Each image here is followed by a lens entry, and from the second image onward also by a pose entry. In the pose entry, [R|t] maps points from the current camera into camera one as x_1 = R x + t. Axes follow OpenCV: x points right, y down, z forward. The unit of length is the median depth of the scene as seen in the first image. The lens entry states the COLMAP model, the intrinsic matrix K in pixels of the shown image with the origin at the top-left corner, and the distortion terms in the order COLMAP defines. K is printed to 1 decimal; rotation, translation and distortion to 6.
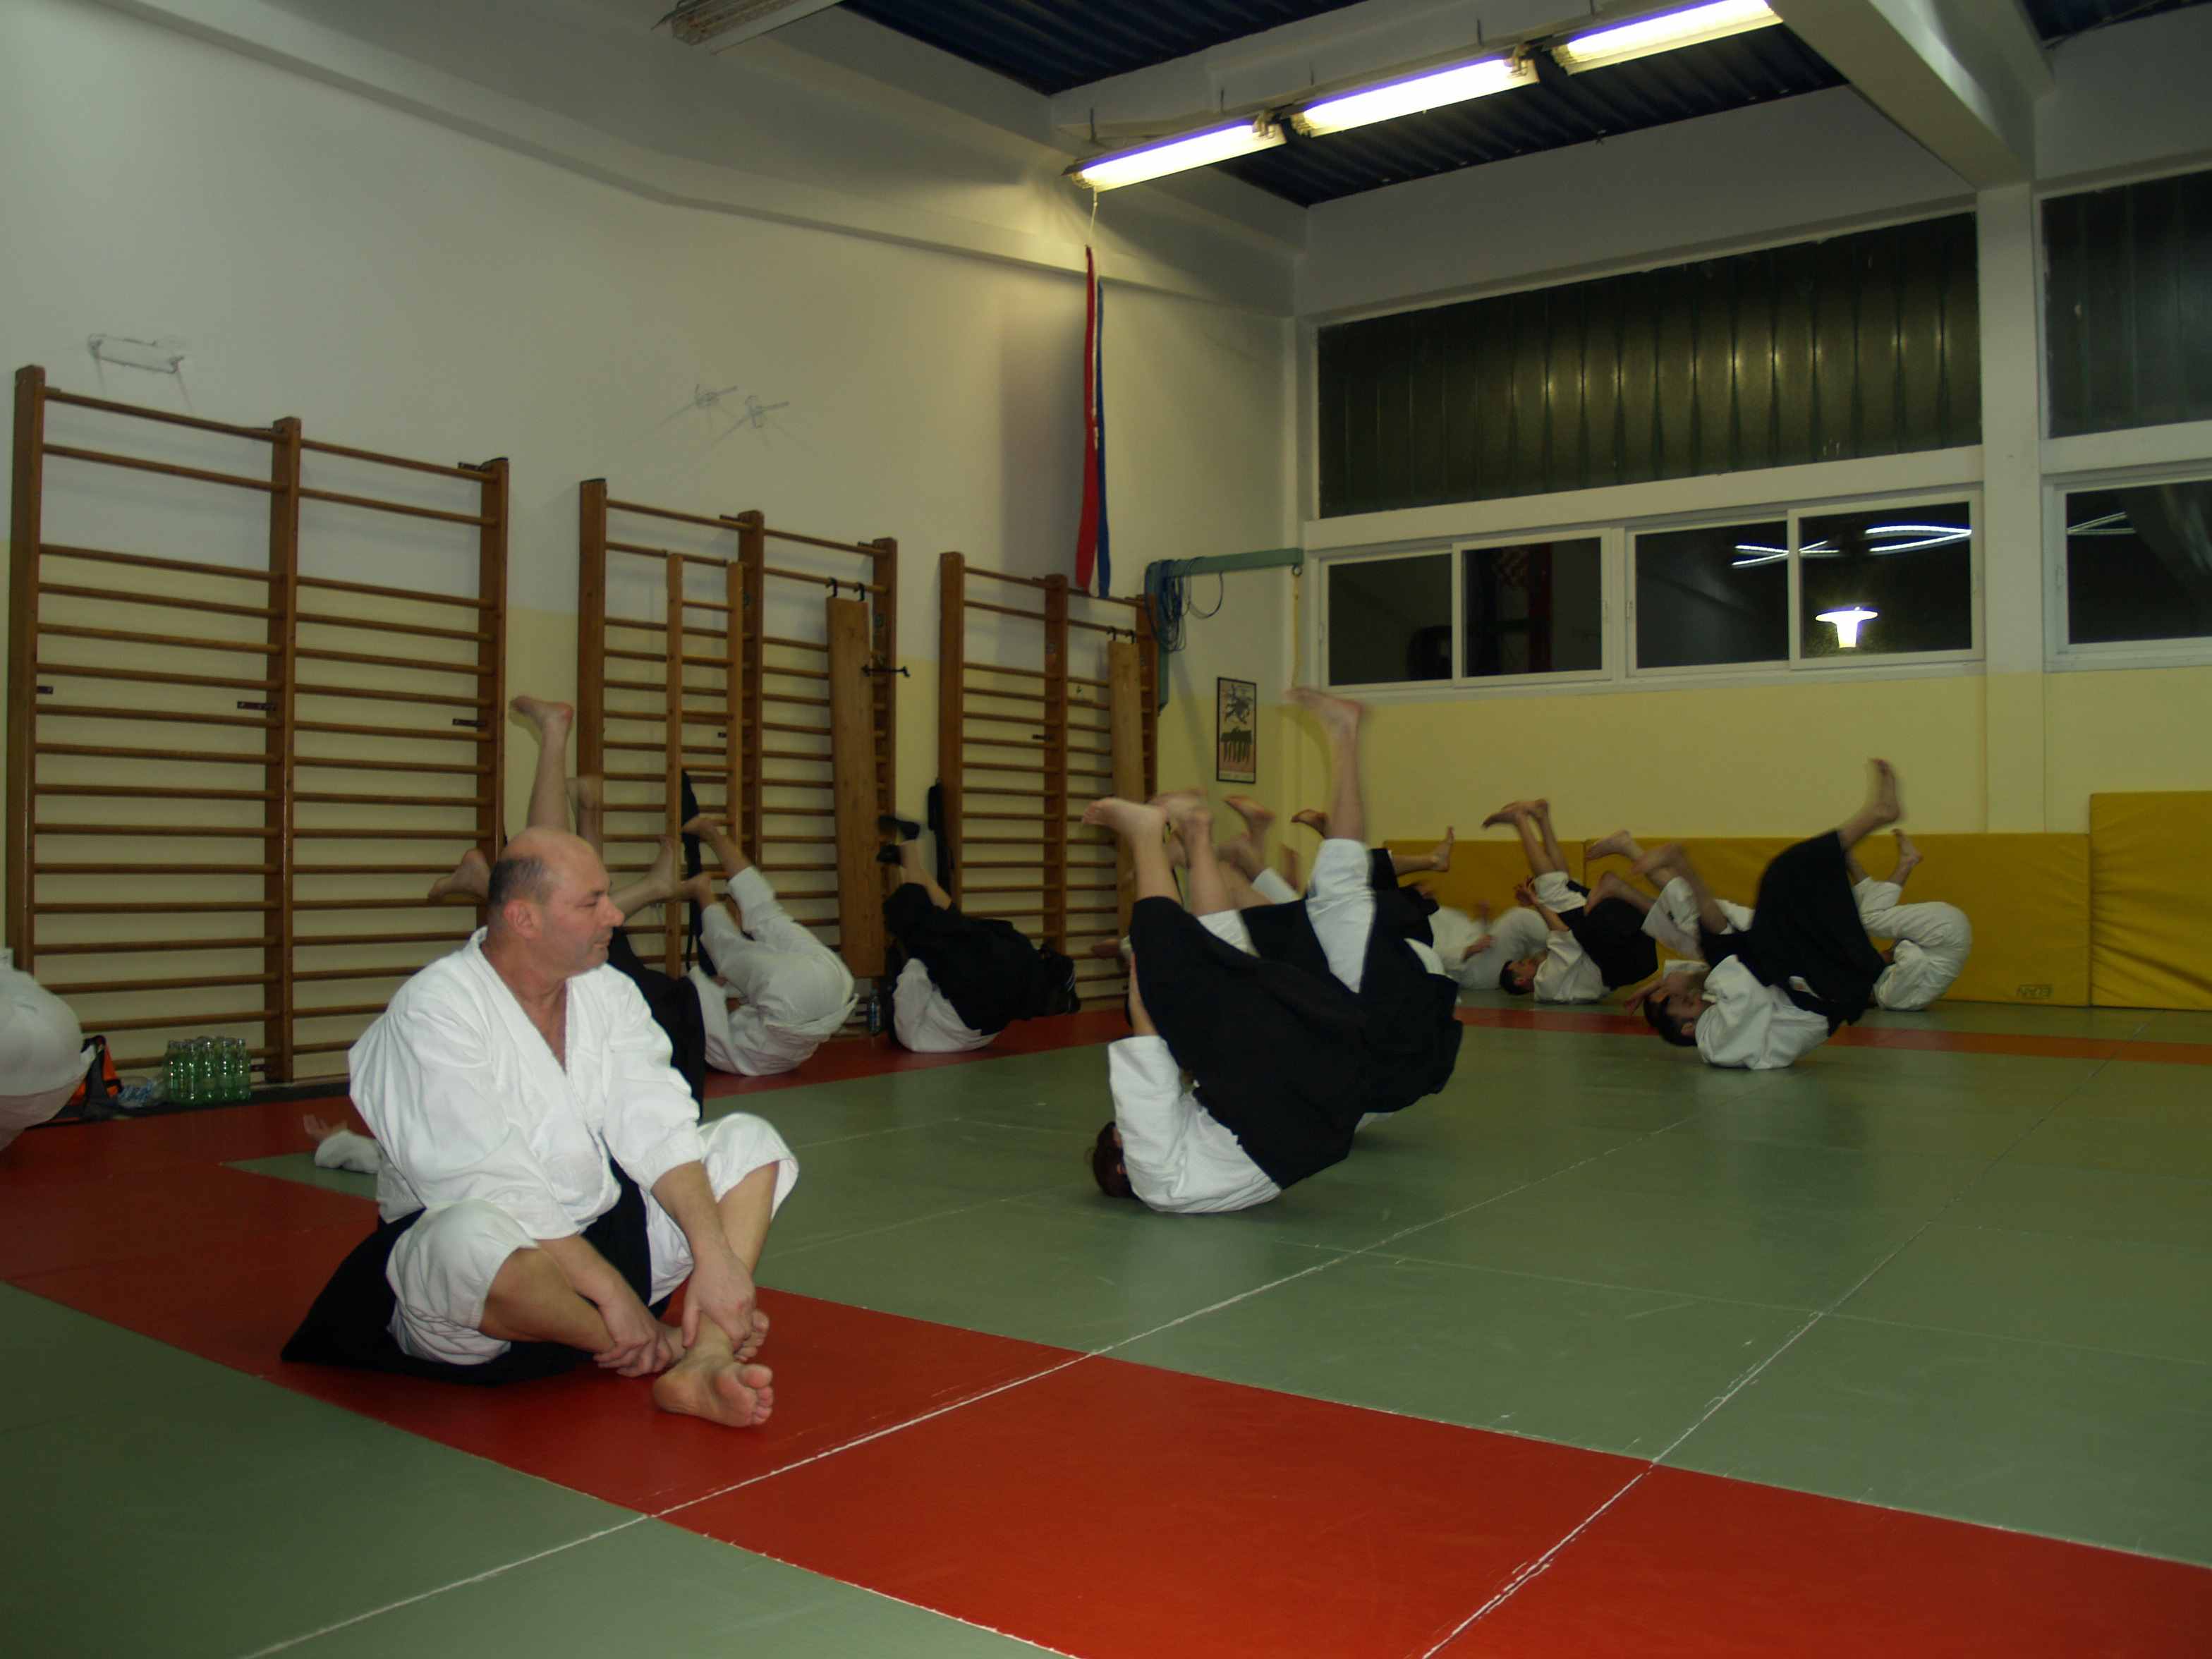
lens RADIAL K [[1851.4, 0, 1100.4], [0, 1851.4, 834.6], [0, 0, 1]] dist [-0.118671, 0.081069]
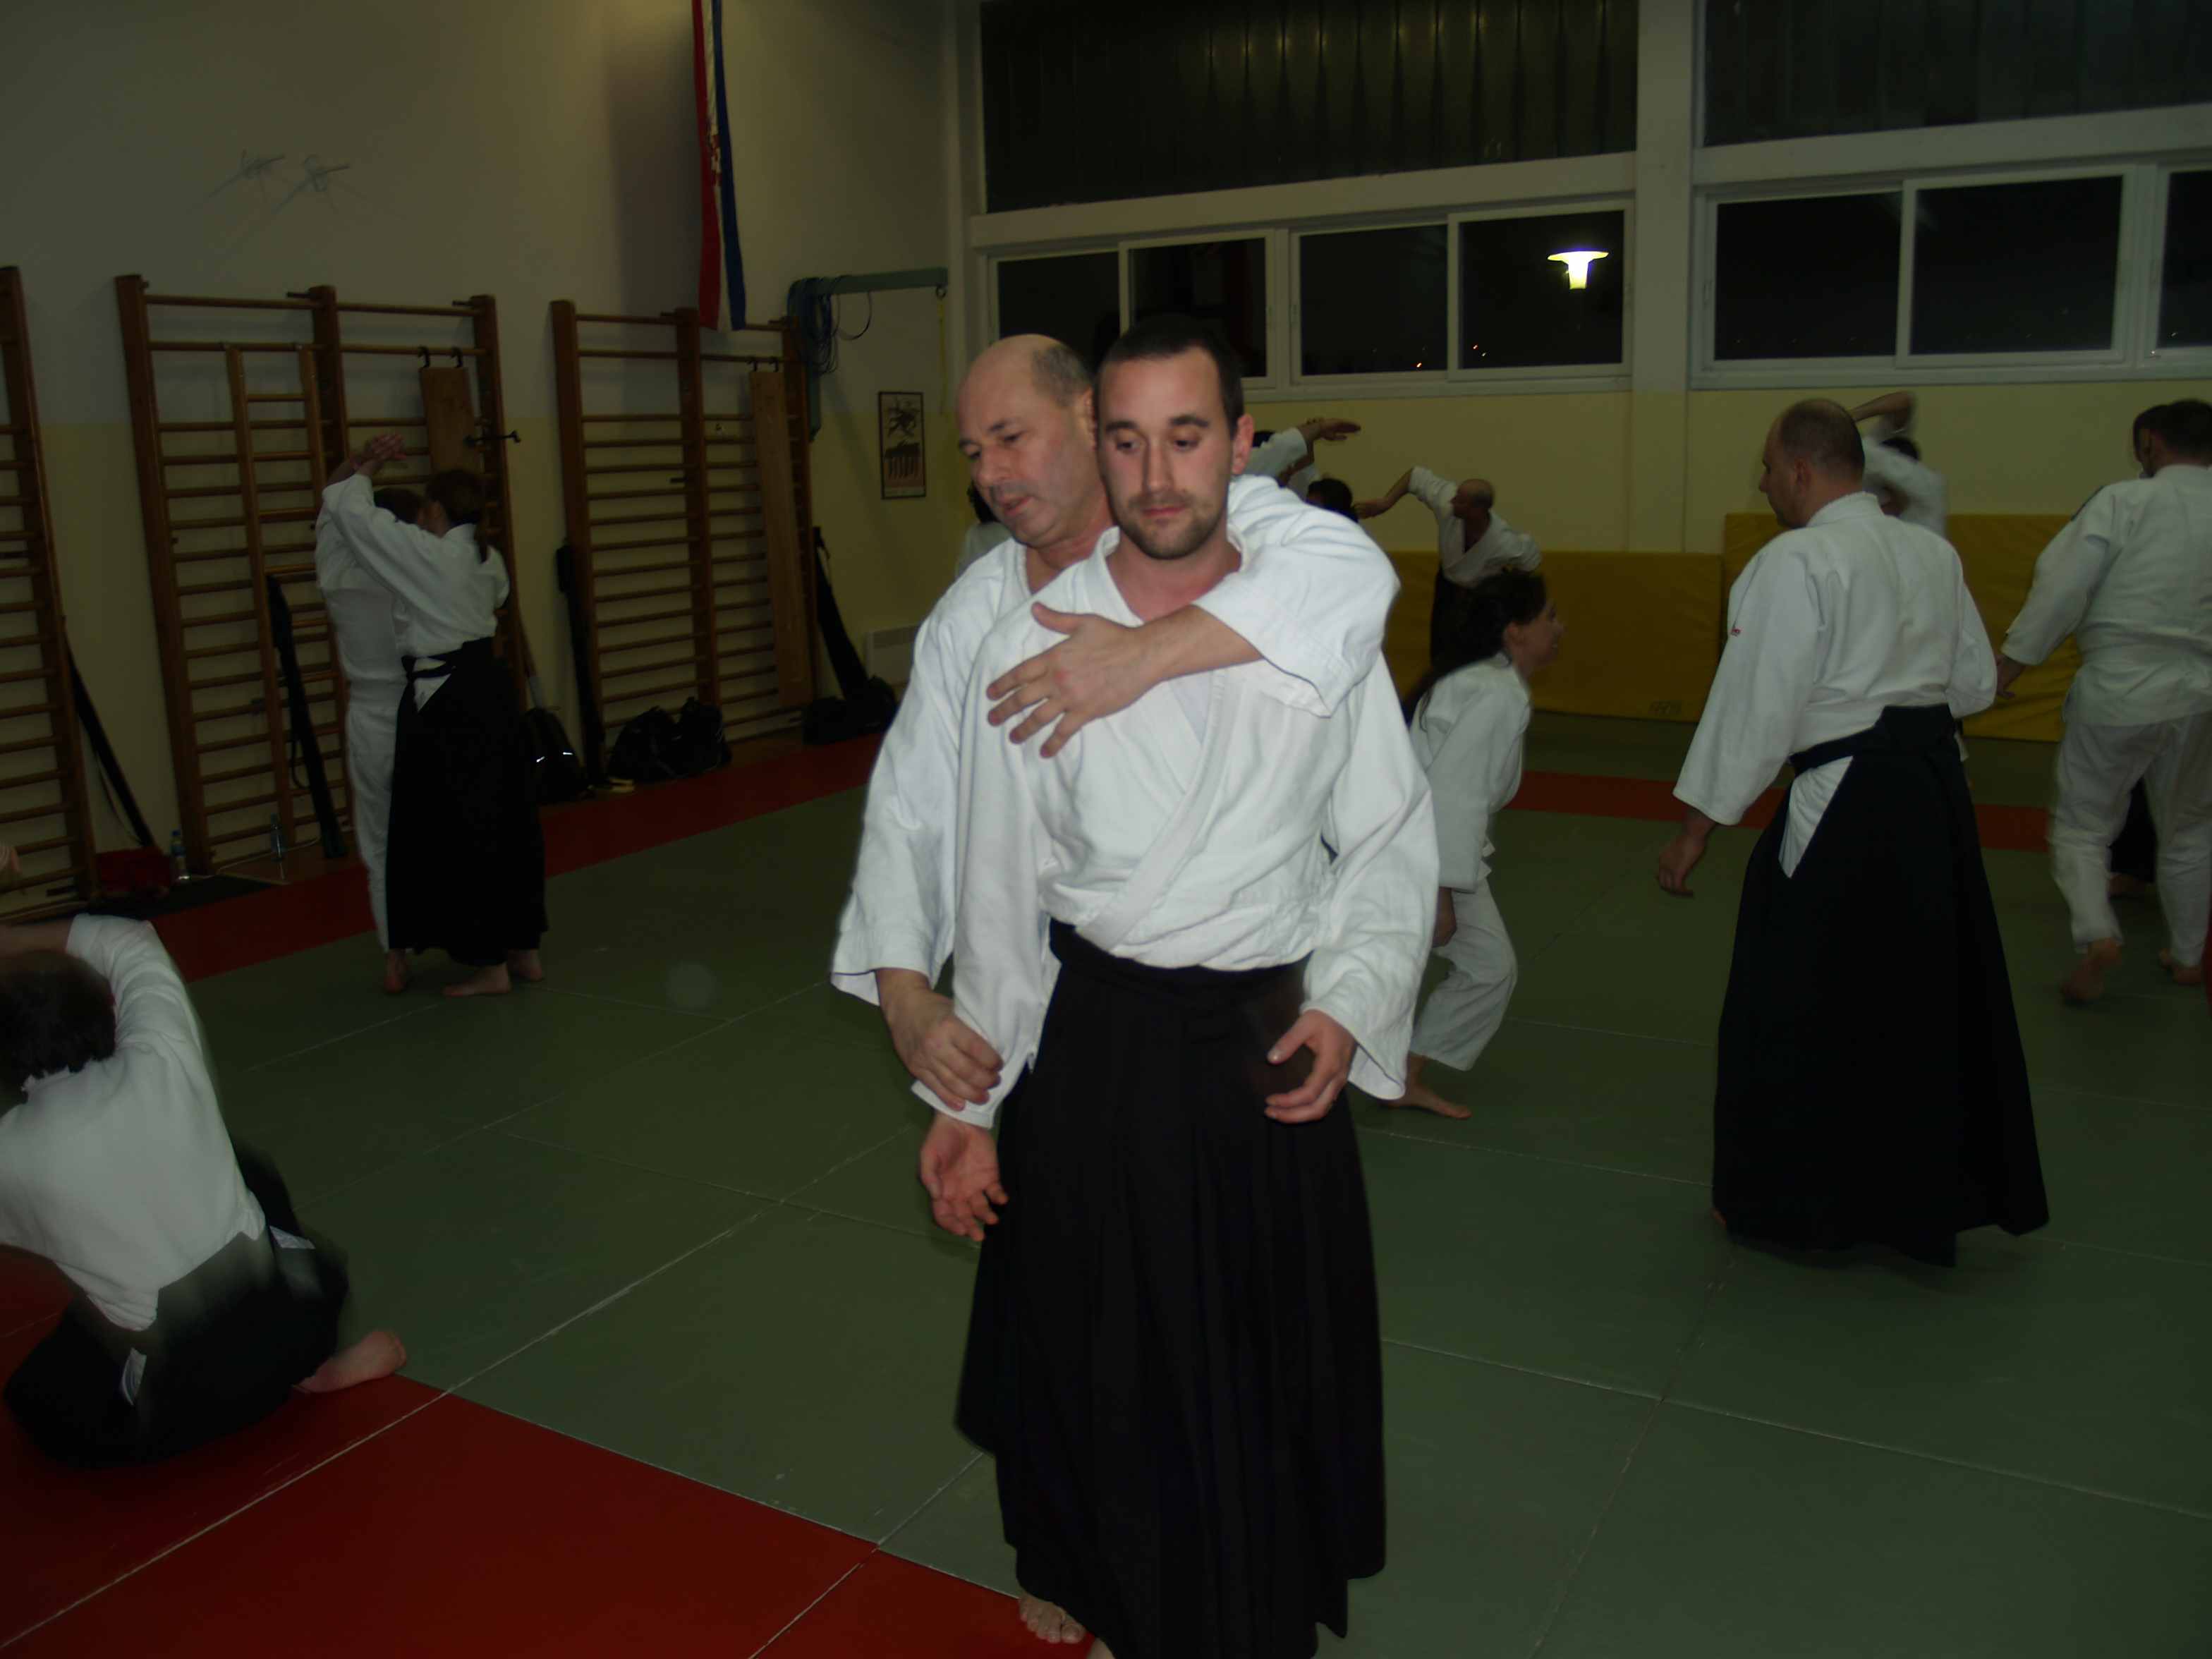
lens RADIAL K [[1851.4, 0, 1100.4], [0, 1851.4, 834.6], [0, 0, 1]] dist [-0.118671, 0.081069]
pose [[0.993980, -0.049148, 0.097916, 0.087284], [0.026635, 0.975323, 0.219171, -0.078968], [-0.106271, -0.215244, 0.970761, -0.000598]]
